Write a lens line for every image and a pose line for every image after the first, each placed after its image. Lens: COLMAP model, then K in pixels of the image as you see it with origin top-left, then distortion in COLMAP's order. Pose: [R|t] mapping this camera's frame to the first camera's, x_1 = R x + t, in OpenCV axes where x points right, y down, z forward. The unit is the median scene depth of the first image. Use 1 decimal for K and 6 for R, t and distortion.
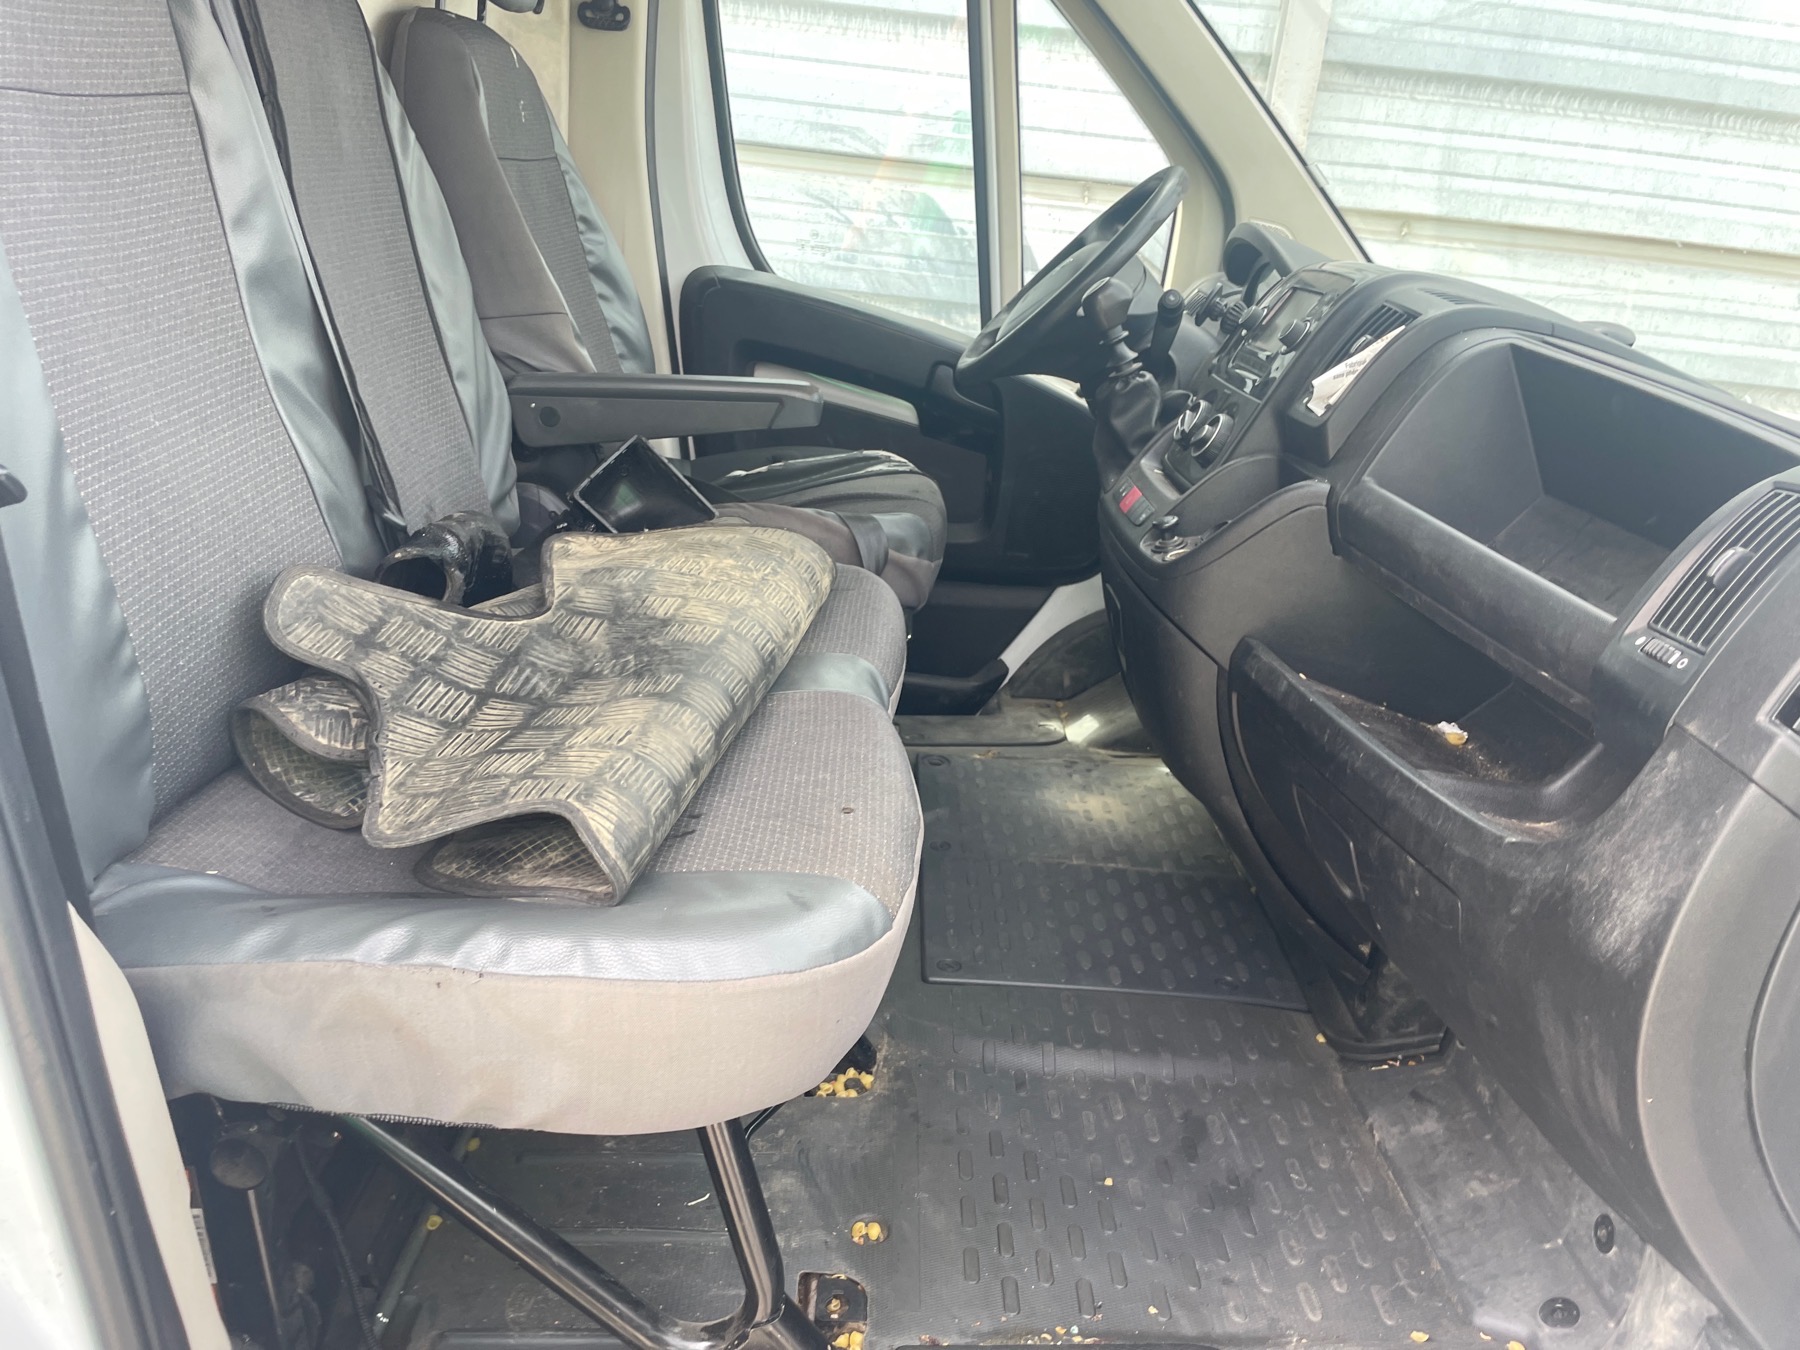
lens RADIAL K [[1370.6, 0, 900.0], [0, 1370.6, 675.0], [0, 0, 1]] dist [0.078743, -0.106475]
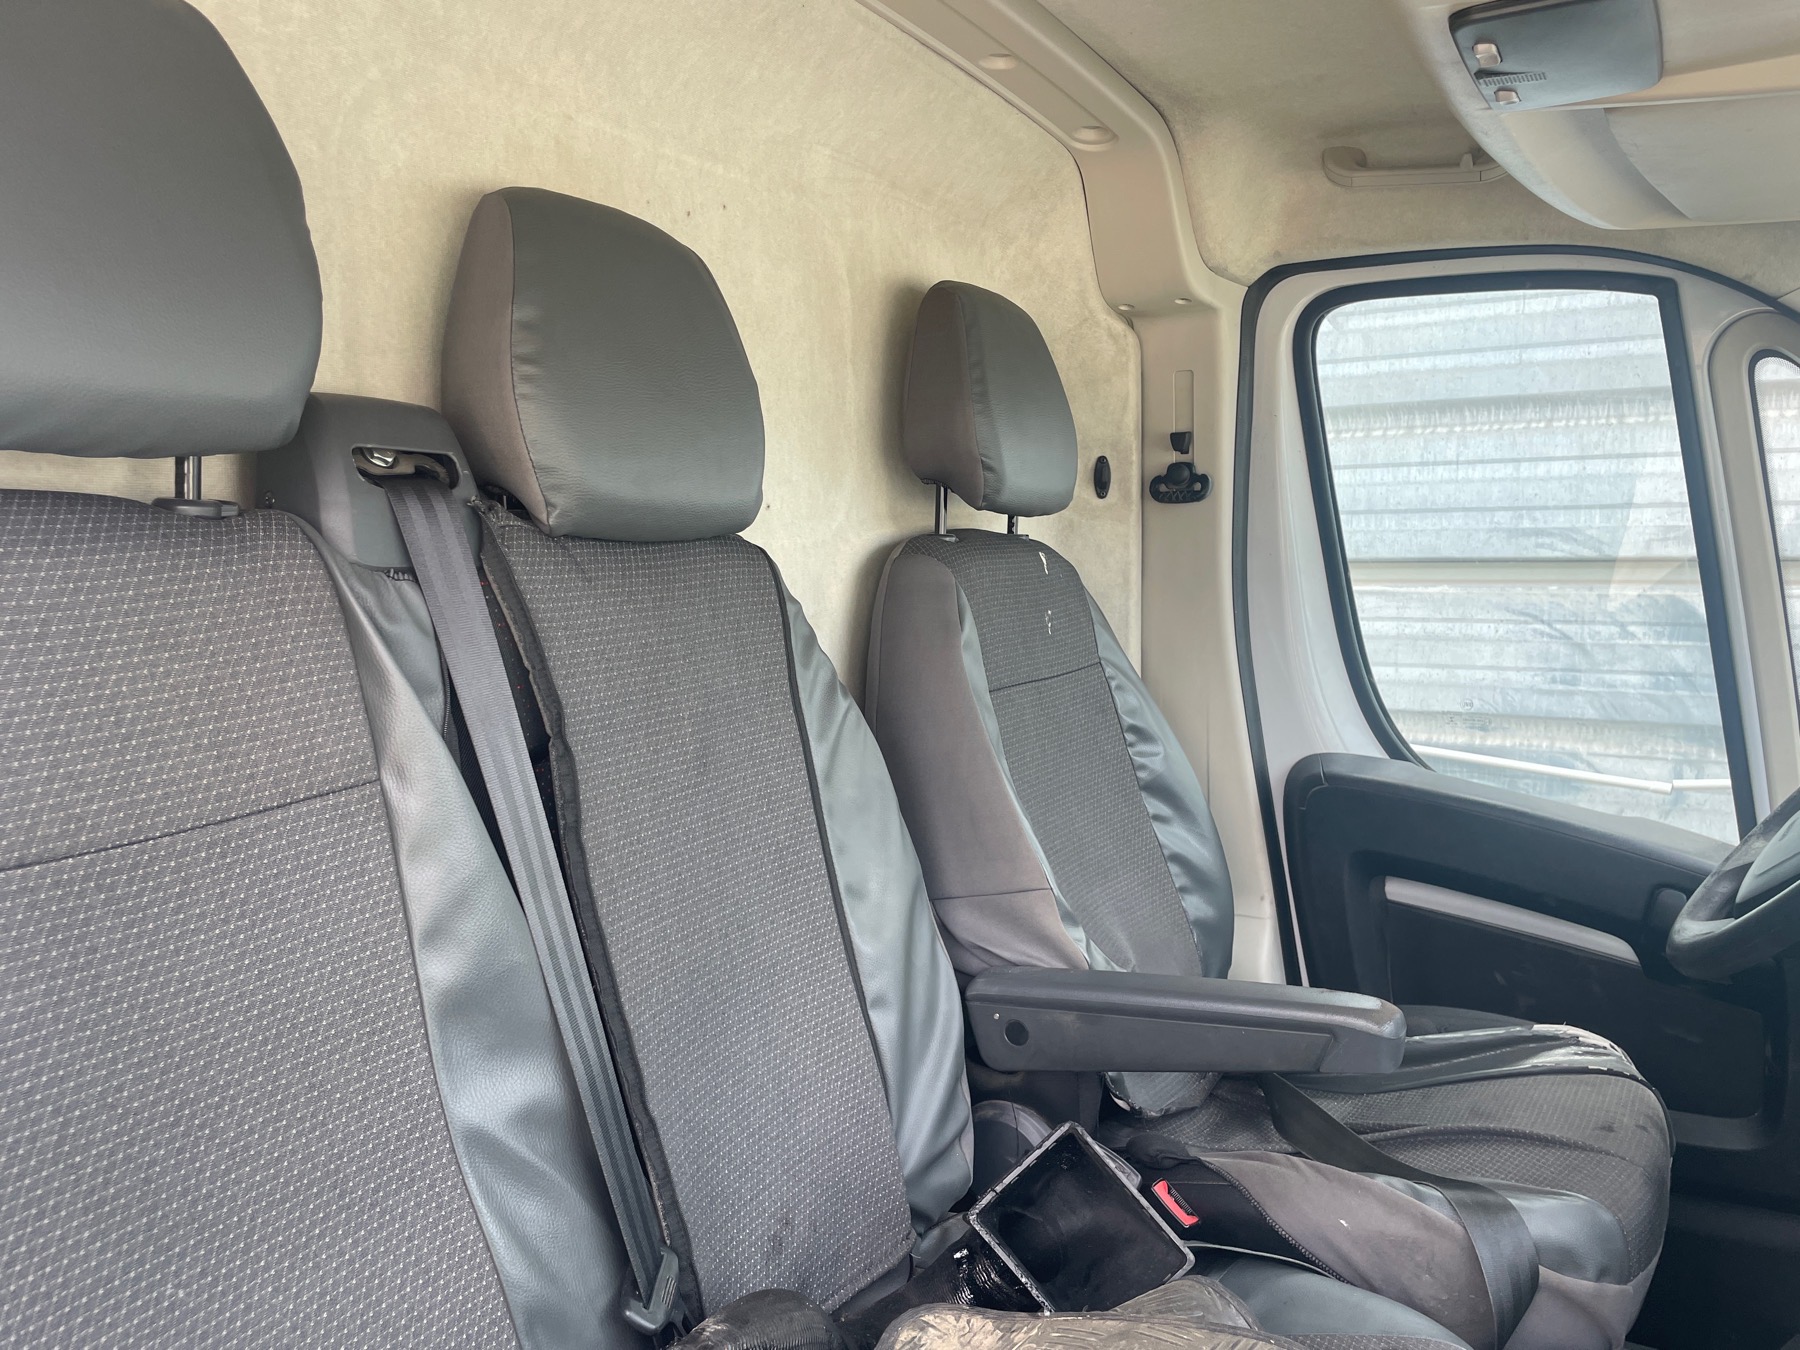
lens RADIAL K [[1376.0, 0, 906.7], [0, 1376.0, 710.6], [0, 0, 1]] dist [0.087913, -0.103619]
pose [[0.864665, -0.053053, -0.499540, 0.054577], [-0.065284, 0.974107, -0.216456, -0.134580], [0.498089, 0.219773, 0.838813, 0.215254]]
